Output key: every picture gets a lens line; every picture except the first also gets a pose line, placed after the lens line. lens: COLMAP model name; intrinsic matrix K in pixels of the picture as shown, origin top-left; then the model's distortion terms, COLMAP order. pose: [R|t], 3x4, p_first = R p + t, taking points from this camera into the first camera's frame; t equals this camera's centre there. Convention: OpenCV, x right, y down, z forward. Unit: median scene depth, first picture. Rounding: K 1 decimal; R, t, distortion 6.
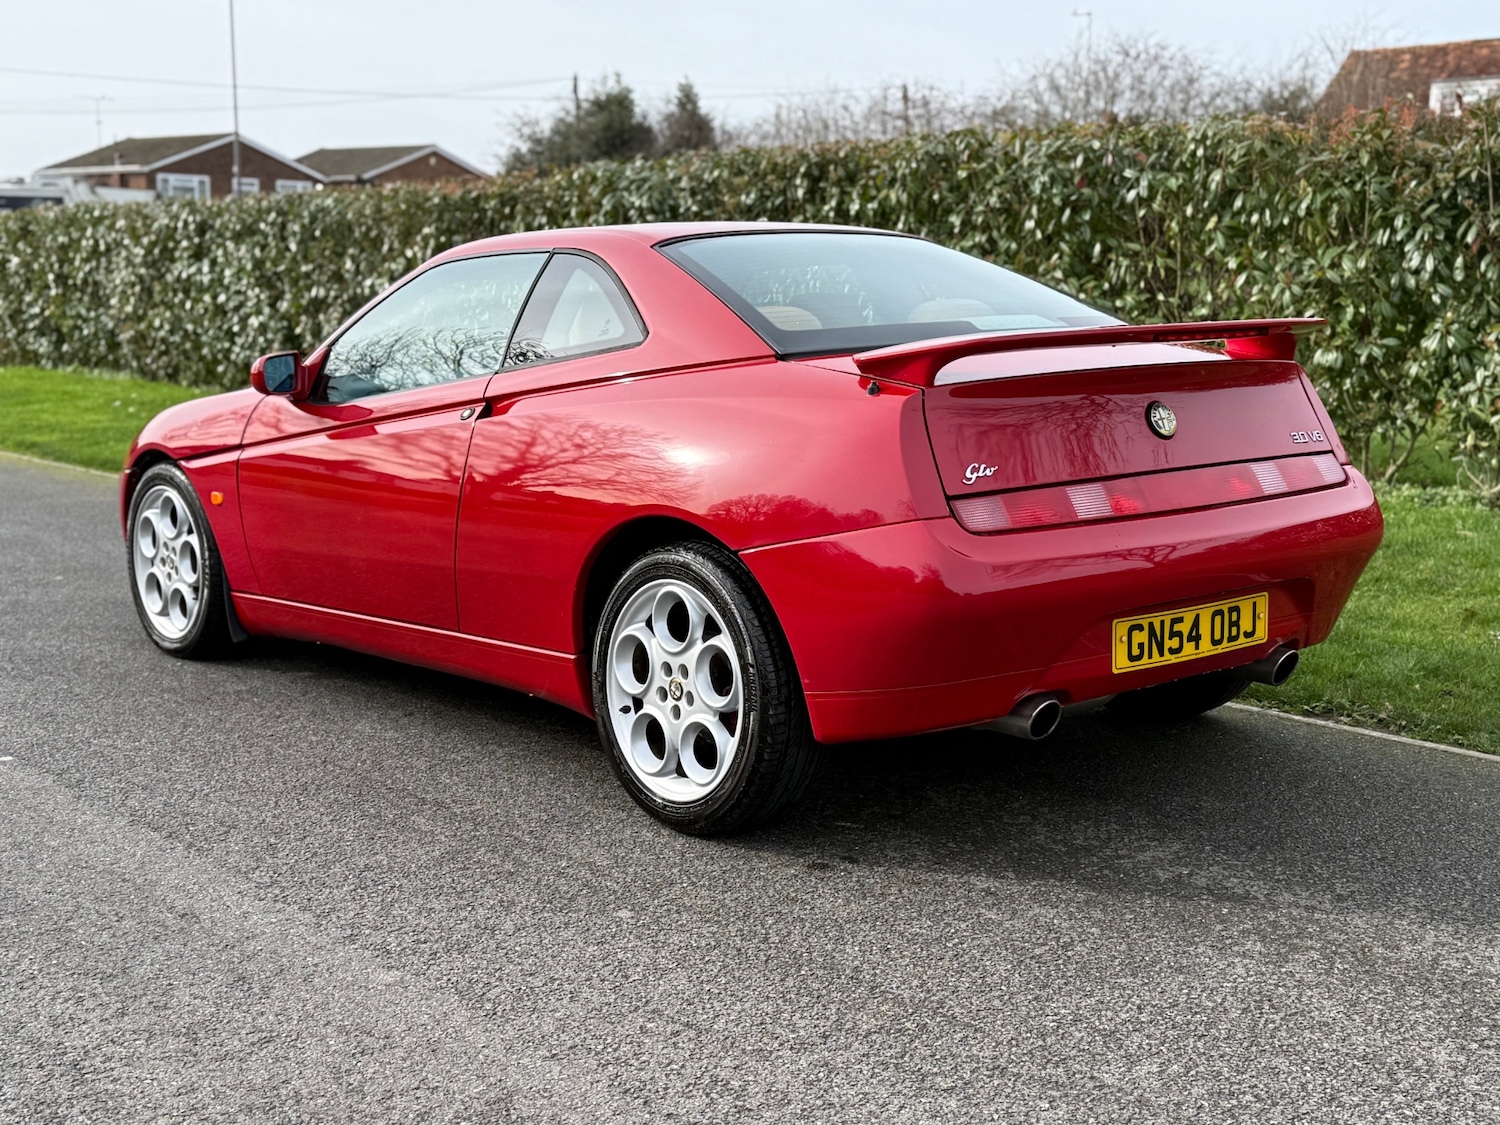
lens RADIAL K [[2231.6, 0, 728.2], [0, 2231.6, 566.6], [0, 0, 1]] dist [0.314641, -1.005389]
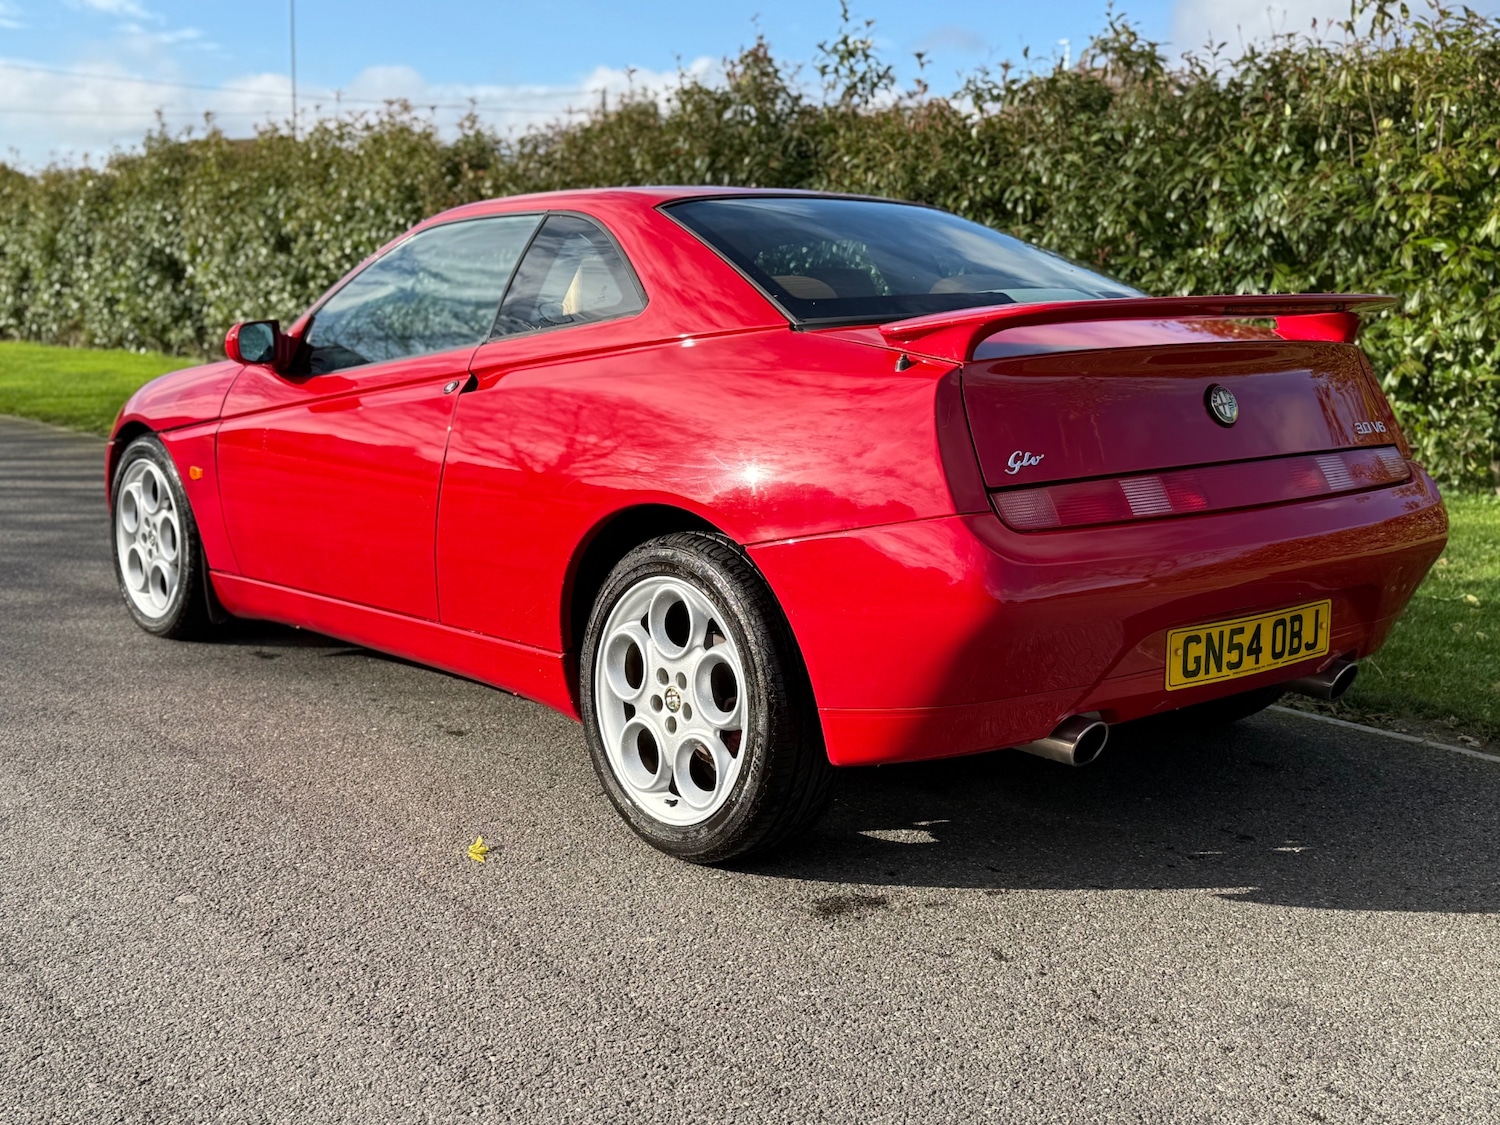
lens RADIAL K [[1925.1, 0, 762.0], [0, 1925.1, 560.0], [0, 0, 1]] dist [0.254527, -0.640399]
pose [[0.999770, 0.016188, 0.014045, 0.000666], [-0.016370, 0.999782, 0.012981, -0.010117], [-0.013832, -0.013208, 0.999817, 0.213229]]
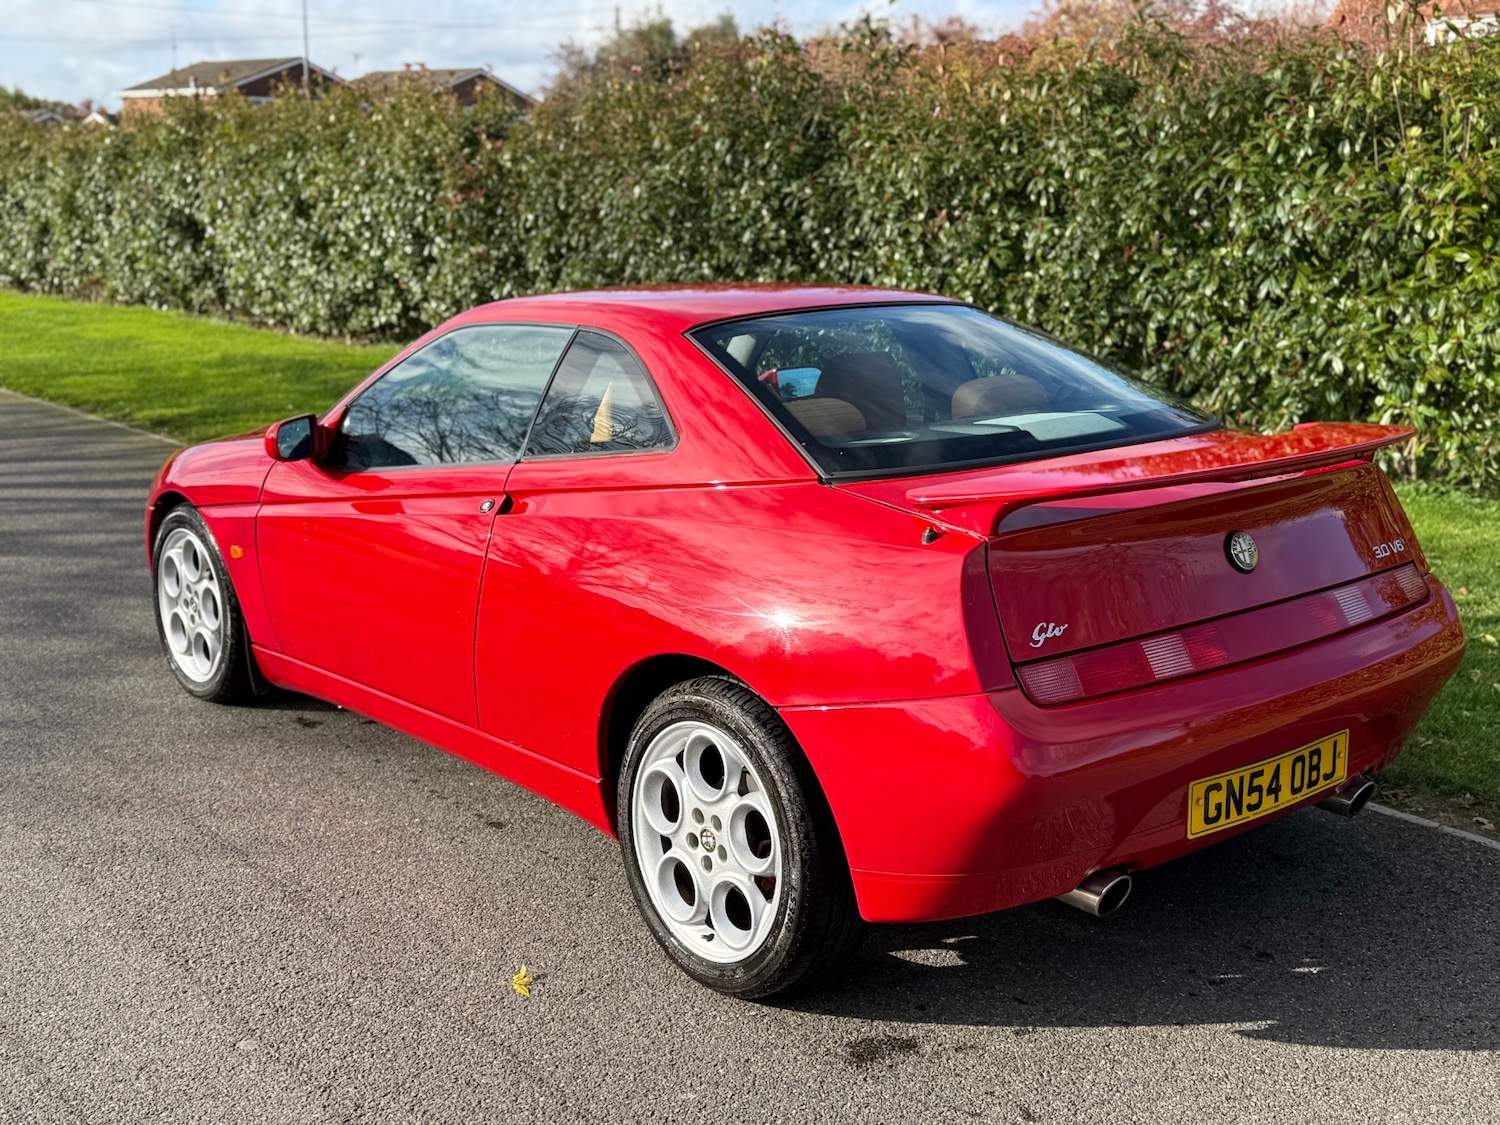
lens RADIAL K [[1931.5, 0, 758.0], [0, 1931.5, 568.3], [0, 0, 1]] dist [0.241128, -0.600759]
pose [[0.999977, 0.006312, 0.002569, -0.004935], [-0.006490, 0.997062, 0.076318, -0.107629], [-0.002079, -0.076333, 0.997080, 0.195712]]
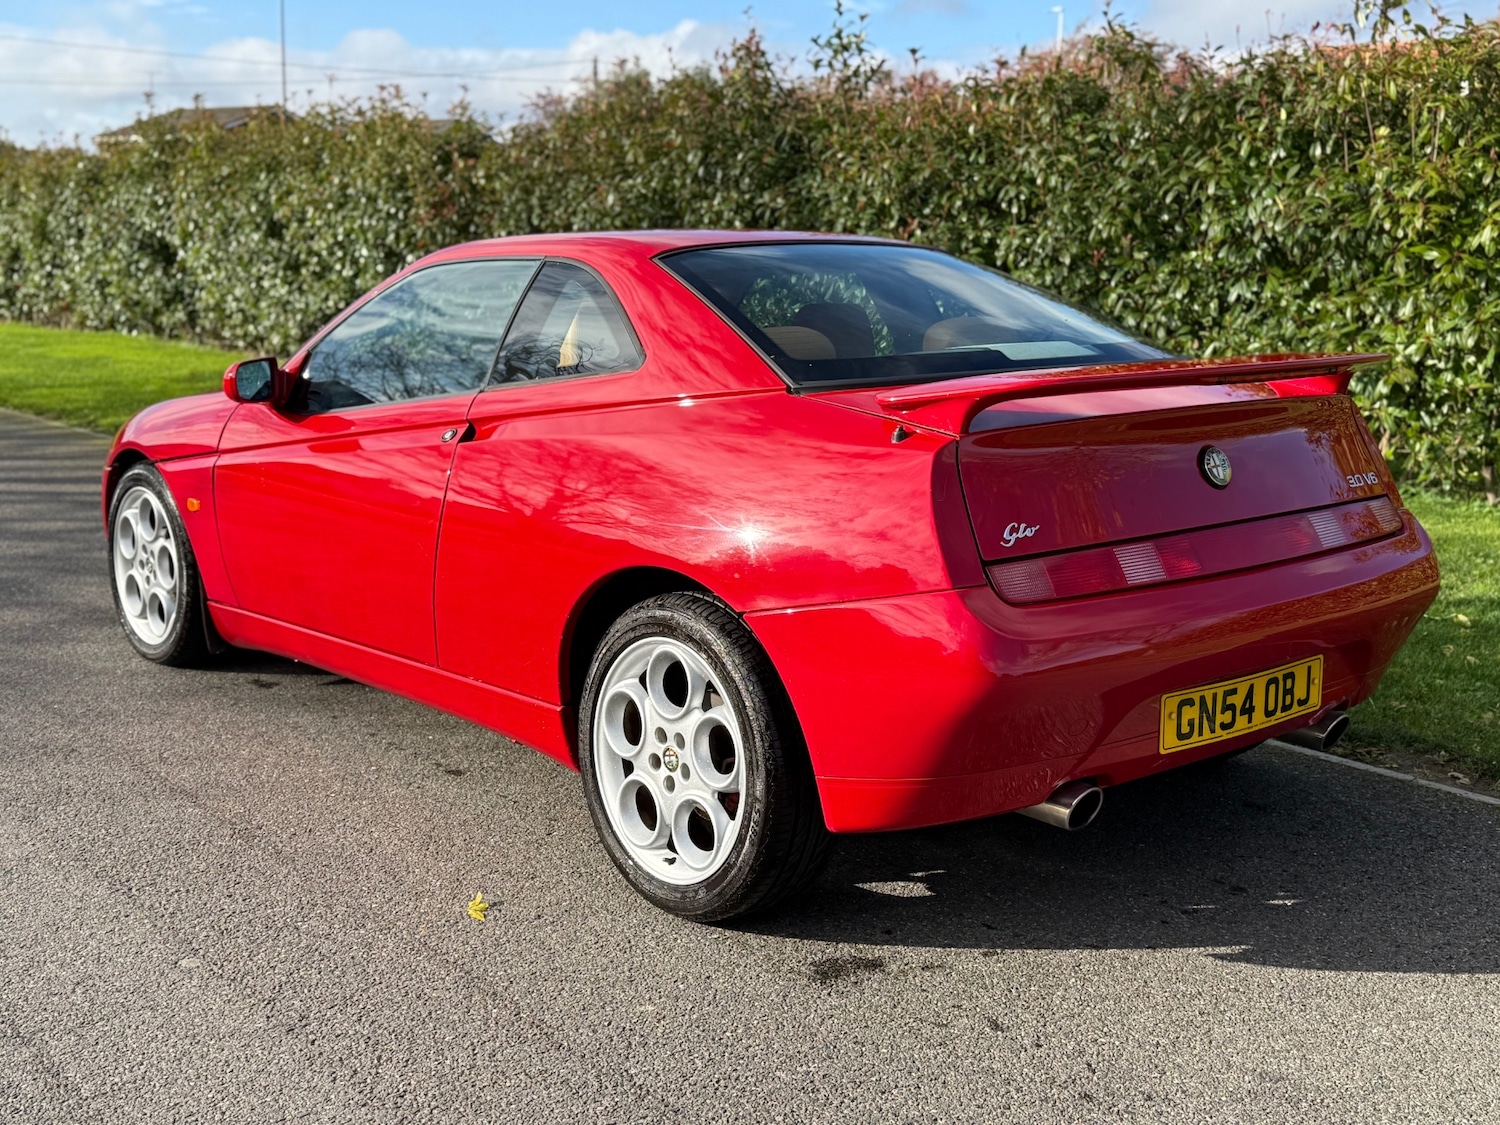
lens RADIAL K [[1925.1, 0, 762.0], [0, 1925.1, 560.0], [0, 0, 1]] dist [0.254527, -0.640399]
pose [[0.999721, 0.014866, 0.018355, -0.001835], [-0.015510, 0.999251, 0.035464, -0.048431], [-0.017814, -0.035739, 0.999202, 0.209304]]
